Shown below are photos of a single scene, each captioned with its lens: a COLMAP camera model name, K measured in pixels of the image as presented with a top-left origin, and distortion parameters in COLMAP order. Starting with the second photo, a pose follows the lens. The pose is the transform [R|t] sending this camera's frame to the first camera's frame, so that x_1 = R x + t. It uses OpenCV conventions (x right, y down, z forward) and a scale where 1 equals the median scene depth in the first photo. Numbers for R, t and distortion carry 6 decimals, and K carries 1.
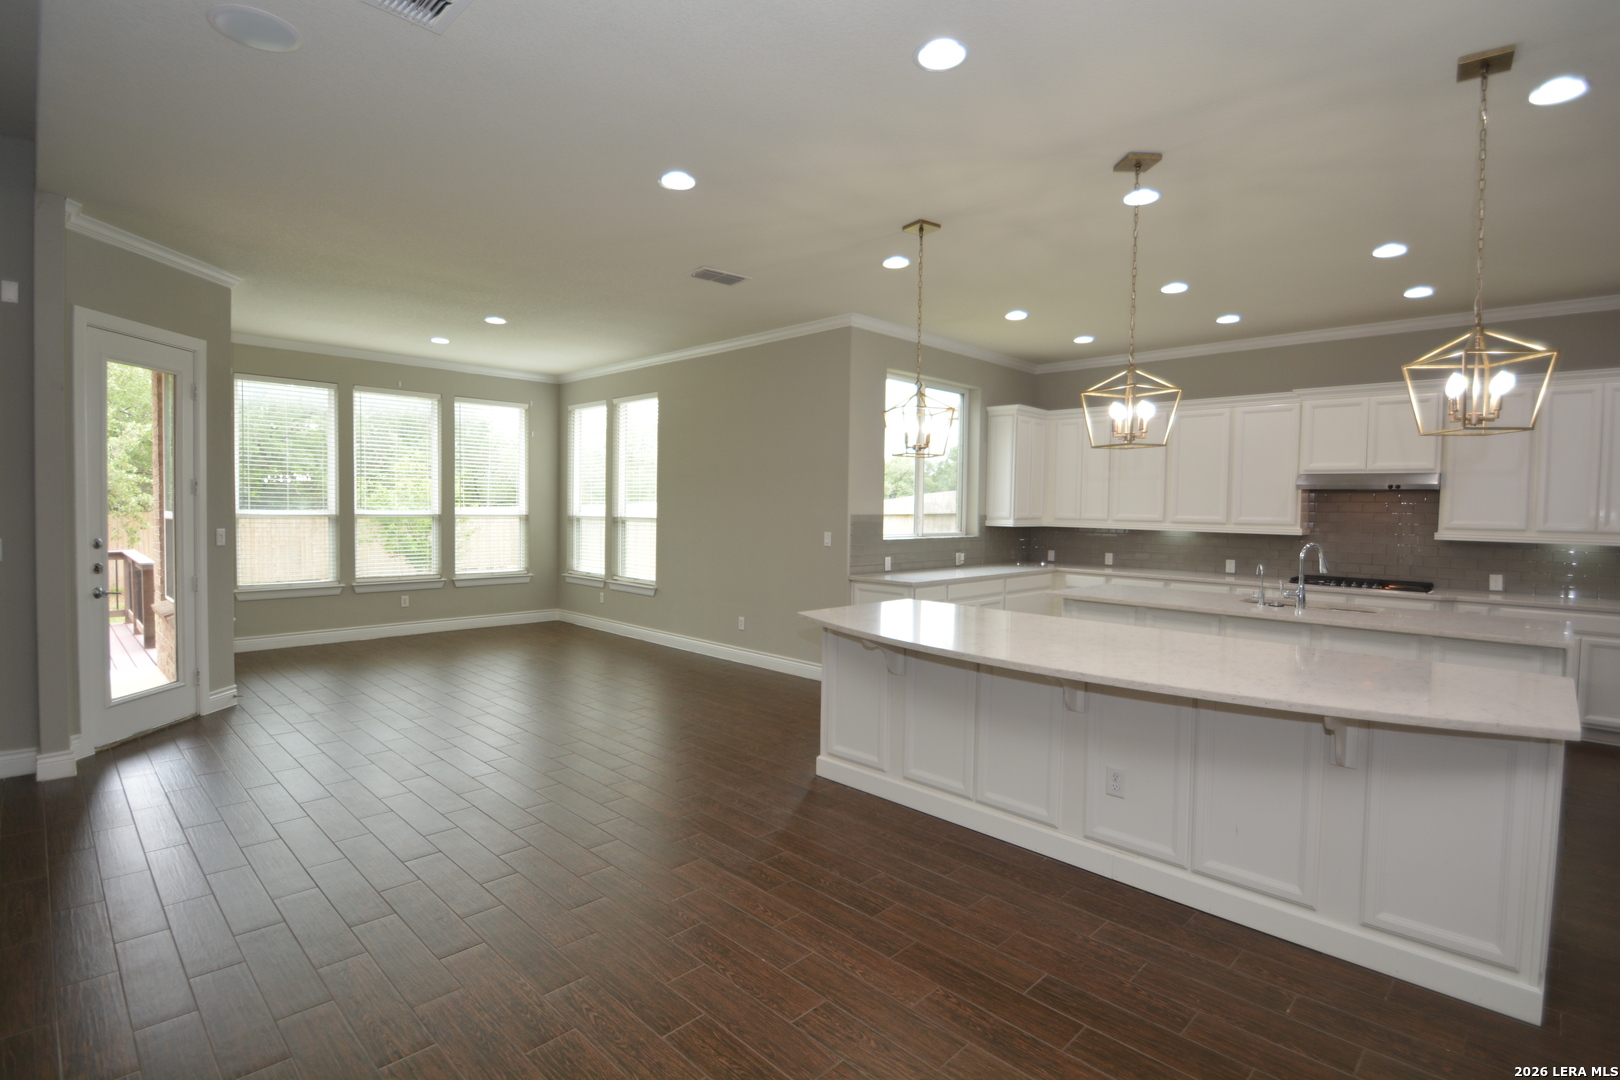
lens RADIAL K [[780.9, 0, 808.4], [0, 780.9, 532.7], [0, 0, 1]] dist [-0.004608, -0.000900]
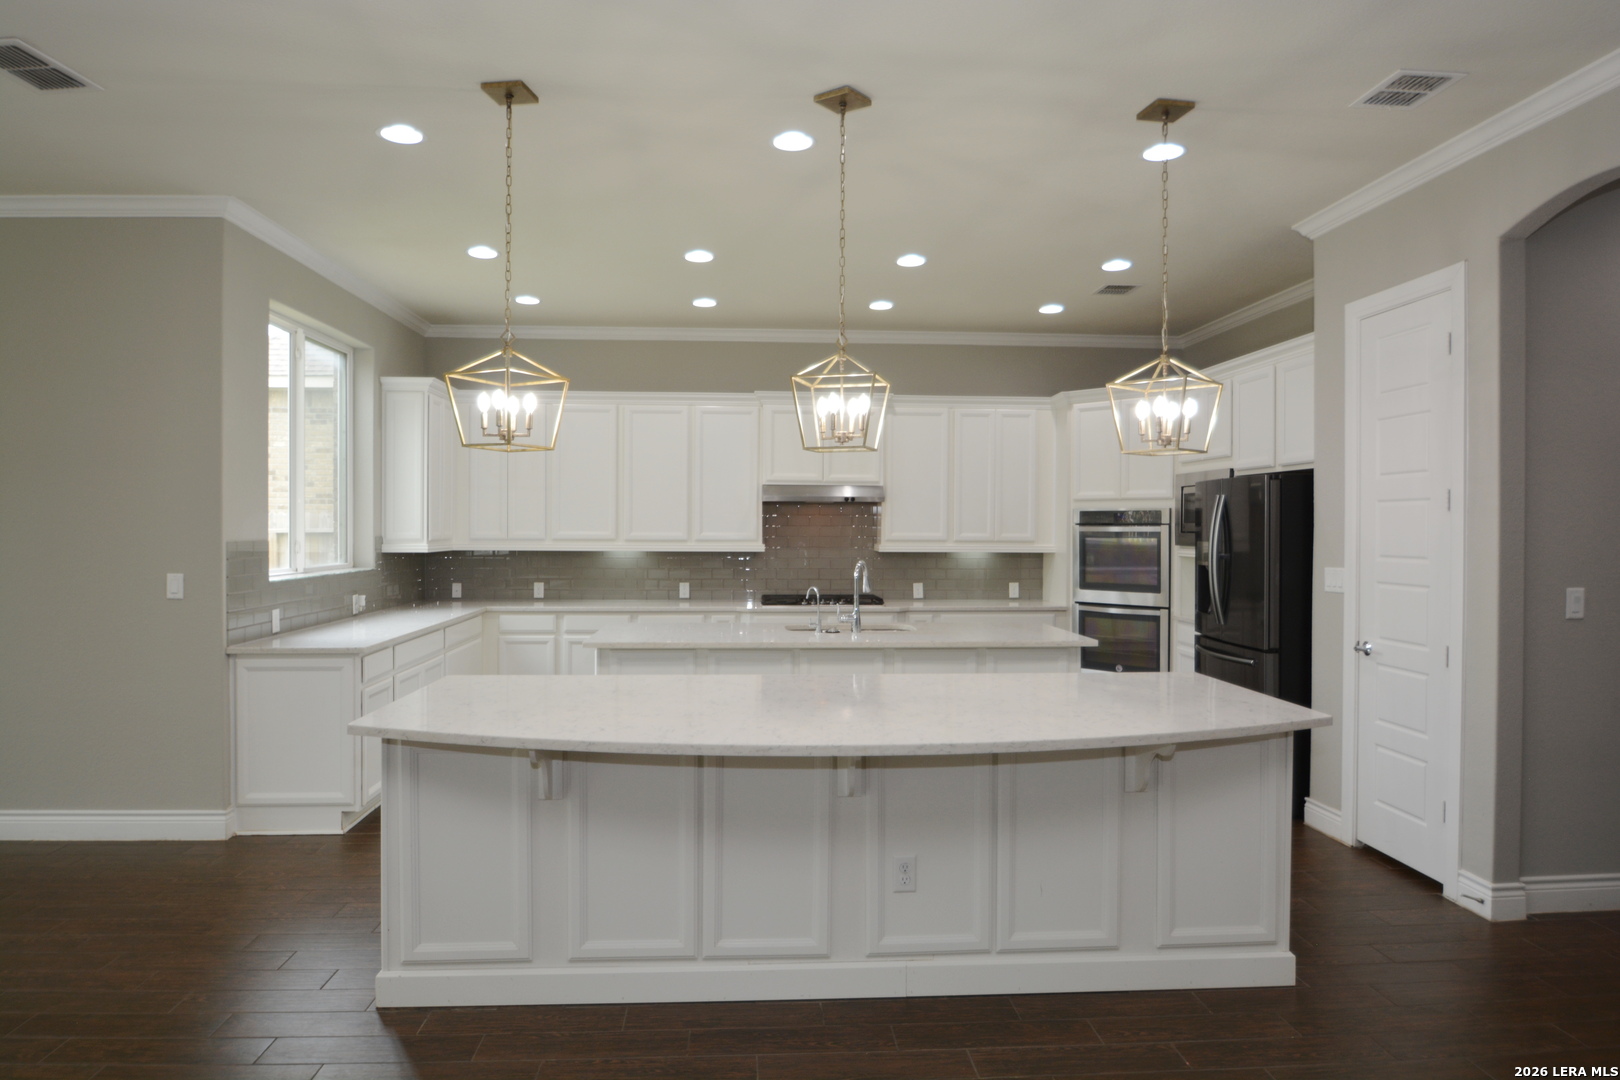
lens RADIAL K [[992.4, 0, 802.8], [0, 992.4, 536.6], [0, 0, 1]] dist [-0.026953, -0.000190]
pose [[0.670840, -0.021495, 0.741290, -0.180756], [0.033258, 0.999446, -0.001116, -0.010502], [-0.740856, 0.025403, 0.671184, 0.174800]]
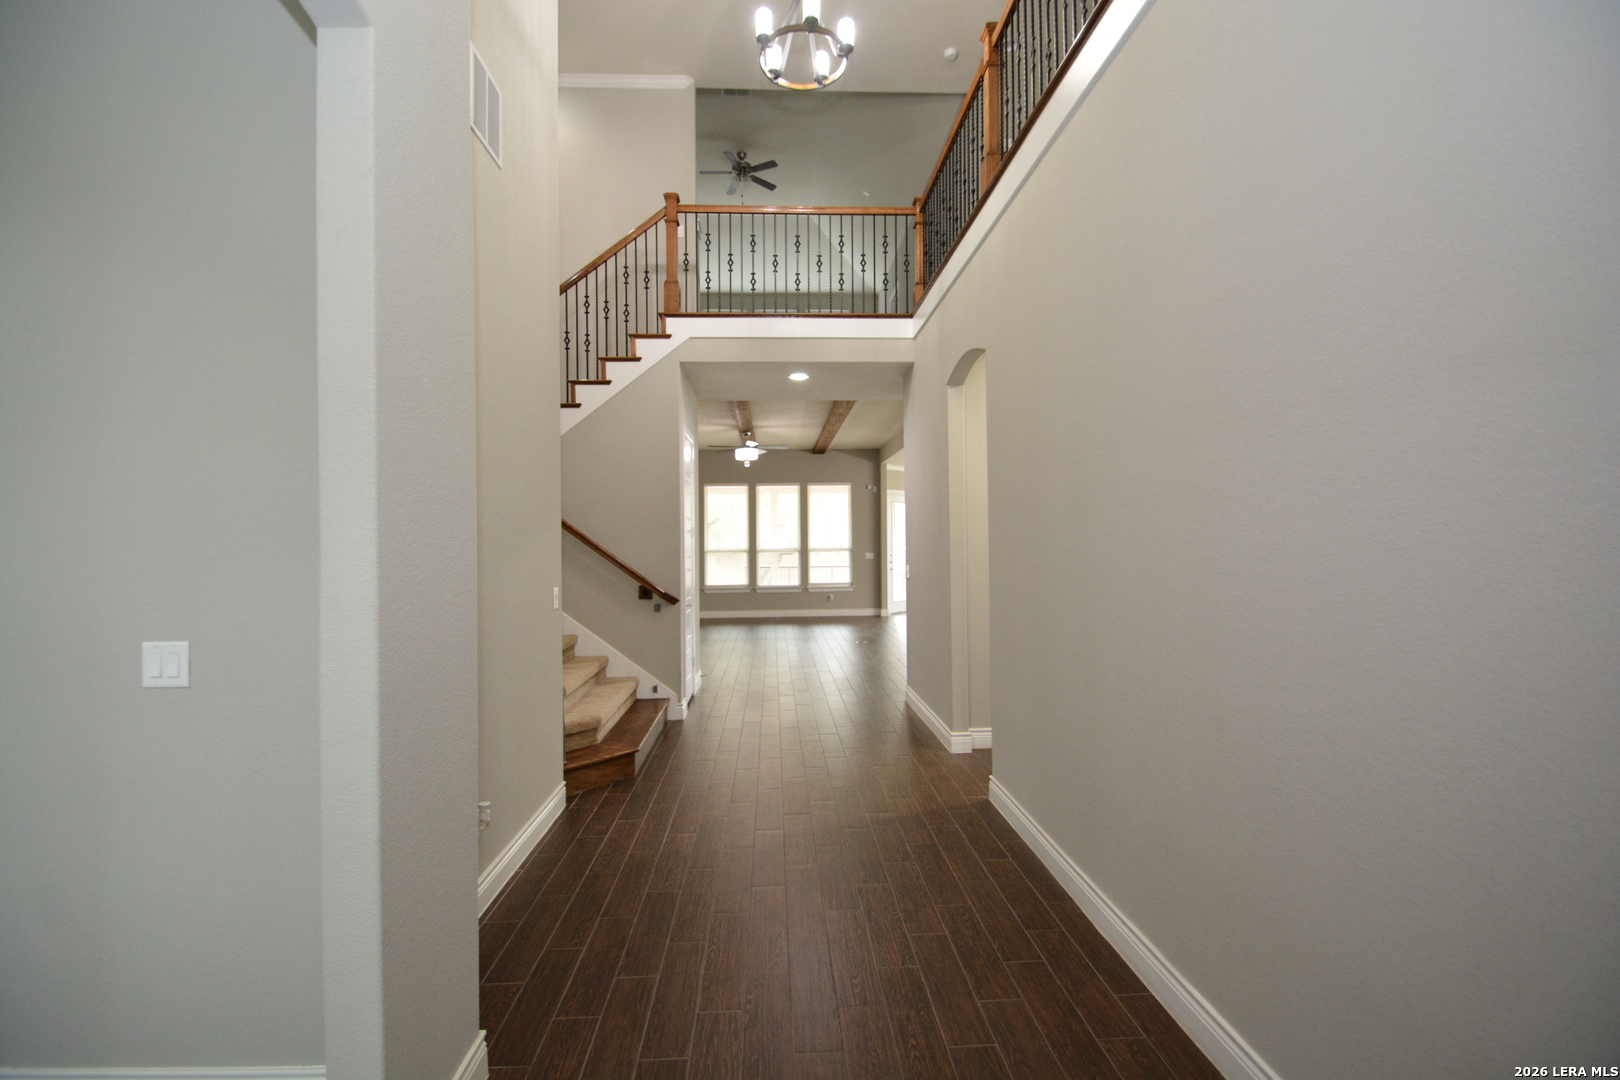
lens RADIAL K [[705.0, 0, 802.4], [0, 705.0, 537.0], [0, 0, 1]] dist [0.015821, -0.015779]
pose [[0.731220, -0.027244, -0.681597, 0.627723], [-0.002692, 0.999079, -0.042822, 0.045487], [0.682136, 0.033147, 0.730474, -1.041877]]
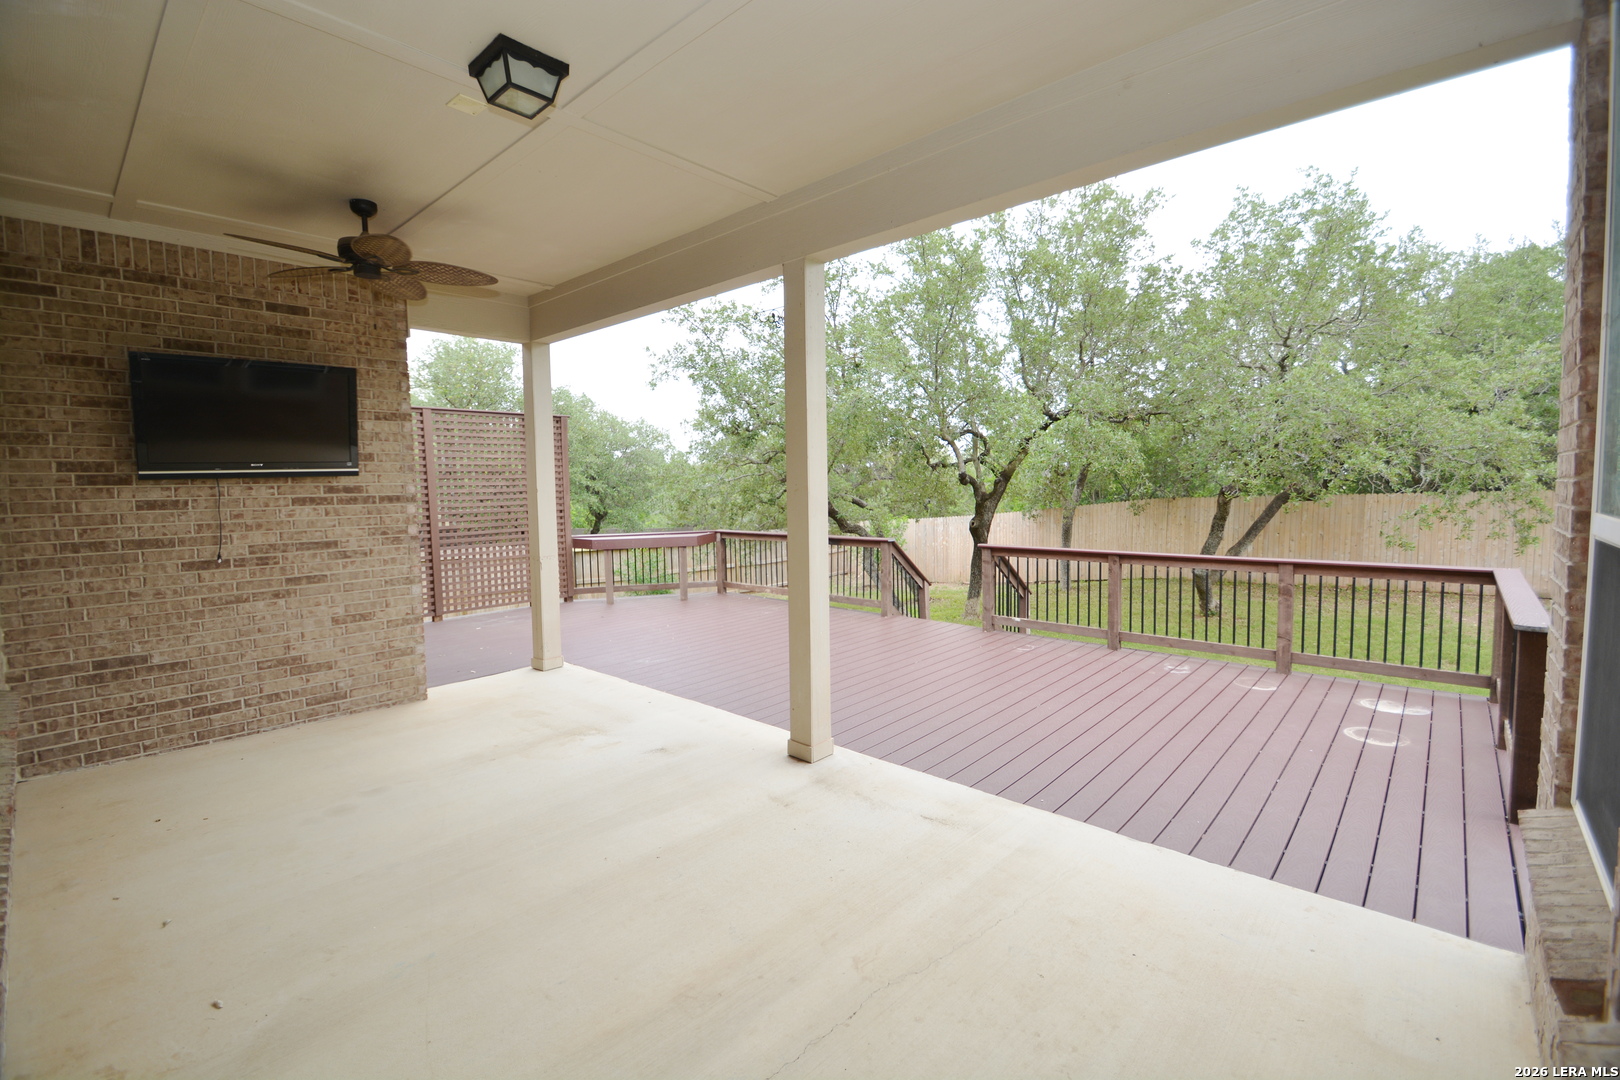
lens RADIAL K [[705.0, 0, 802.4], [0, 705.0, 537.0], [0, 0, 1]] dist [0.015821, -0.015779]
pose [[0.042663, 0.053535, -0.997654, -0.563134], [-0.012051, 0.998518, 0.053066, -0.025200], [0.999017, 0.009759, 0.043245, 0.675654]]
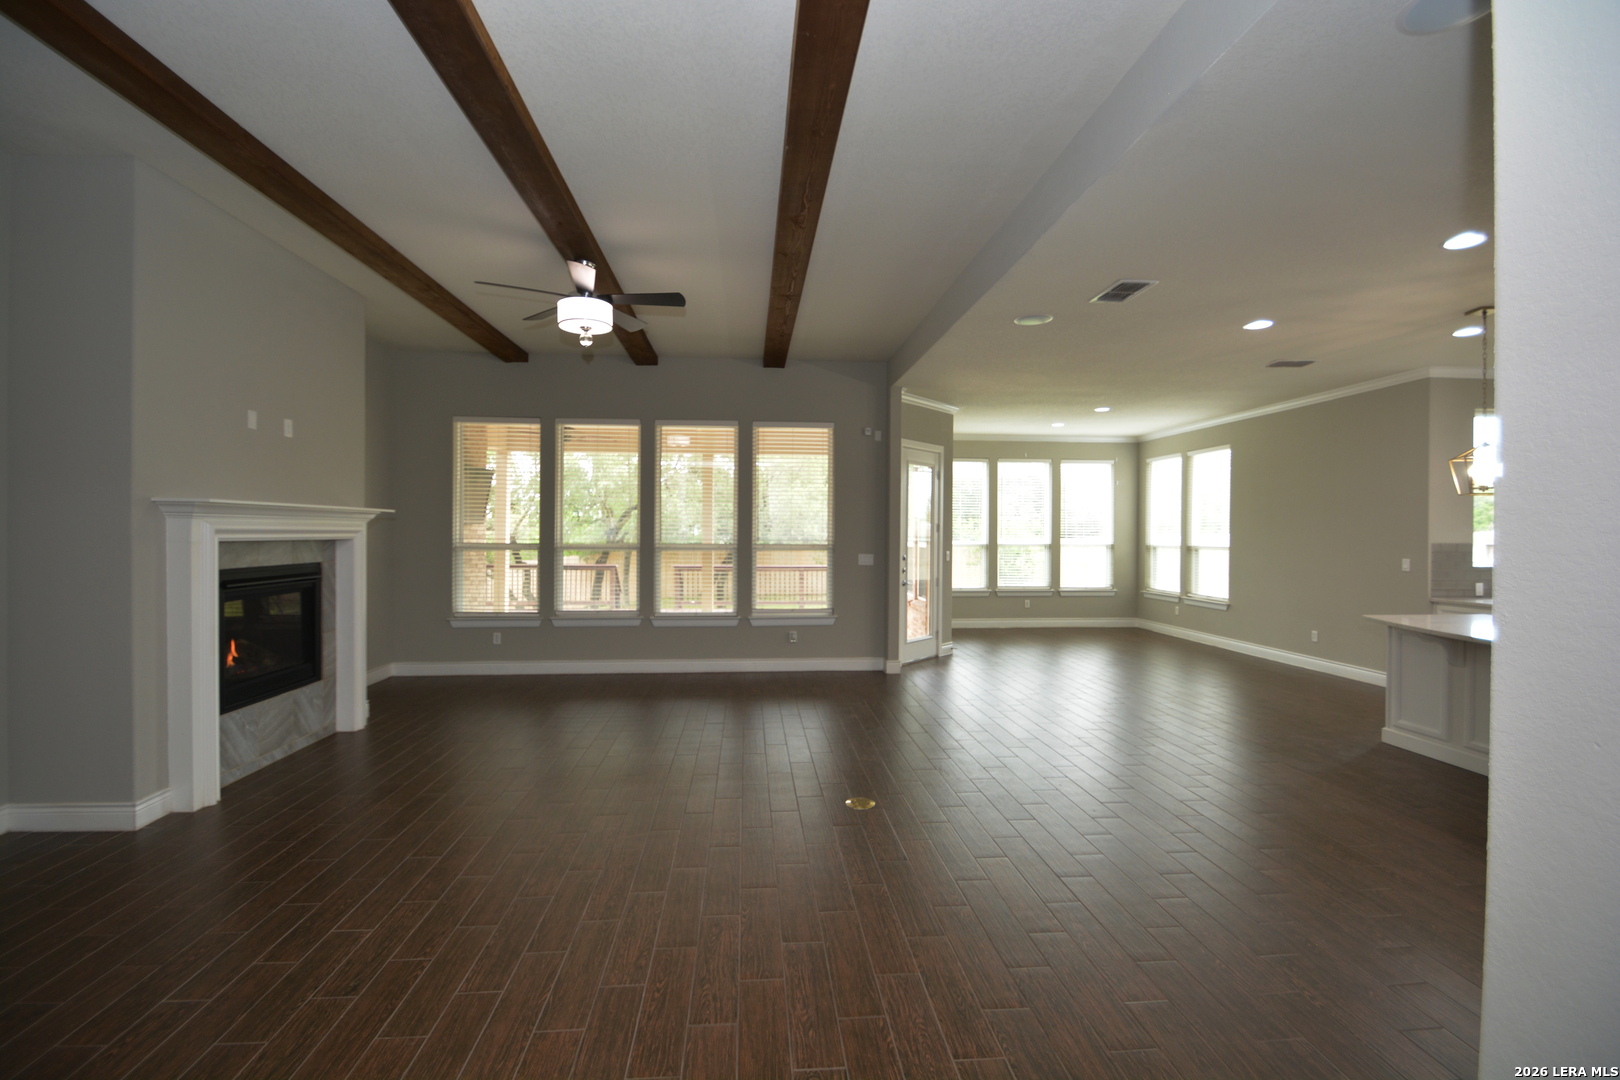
lens RADIAL K [[705.0, 0, 802.4], [0, 705.0, 537.0], [0, 0, 1]] dist [0.015821, -0.015779]
pose [[0.754621, -0.007241, -0.656120, 0.034292], [-0.016256, 0.999426, -0.029727, 0.011432], [0.655959, 0.033098, 0.754070, -0.324046]]
